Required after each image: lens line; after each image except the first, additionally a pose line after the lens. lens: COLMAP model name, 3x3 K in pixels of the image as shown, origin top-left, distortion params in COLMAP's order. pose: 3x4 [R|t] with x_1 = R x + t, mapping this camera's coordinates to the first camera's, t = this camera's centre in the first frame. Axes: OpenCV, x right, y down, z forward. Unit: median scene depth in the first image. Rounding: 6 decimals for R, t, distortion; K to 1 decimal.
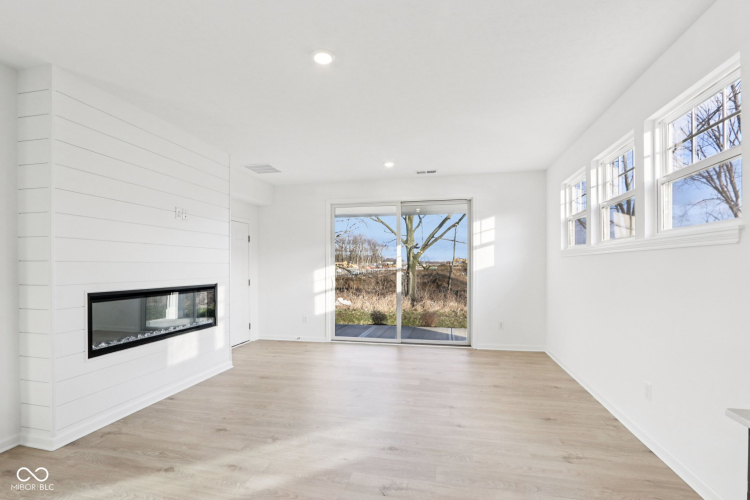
lens RADIAL K [[361.6, 0, 369.8], [0, 361.6, 256.2], [0, 0, 1]] dist [-0.004735, -0.000428]
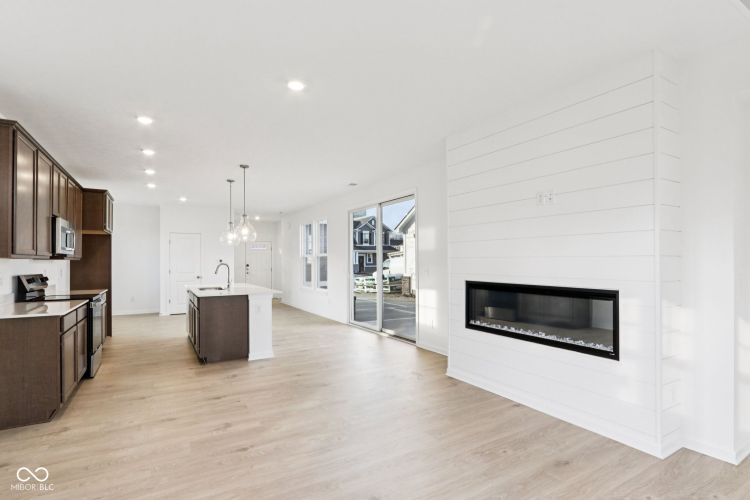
lens RADIAL K [[361.6, 0, 371.0], [0, 361.6, 254.0], [0, 0, 1]] dist [-0.004735, -0.000428]
pose [[-0.728169, -0.007881, -0.685352, 0.425369], [0.024777, 0.998978, -0.037813, 0.043138], [0.684950, -0.044516, -0.727229, 1.730573]]
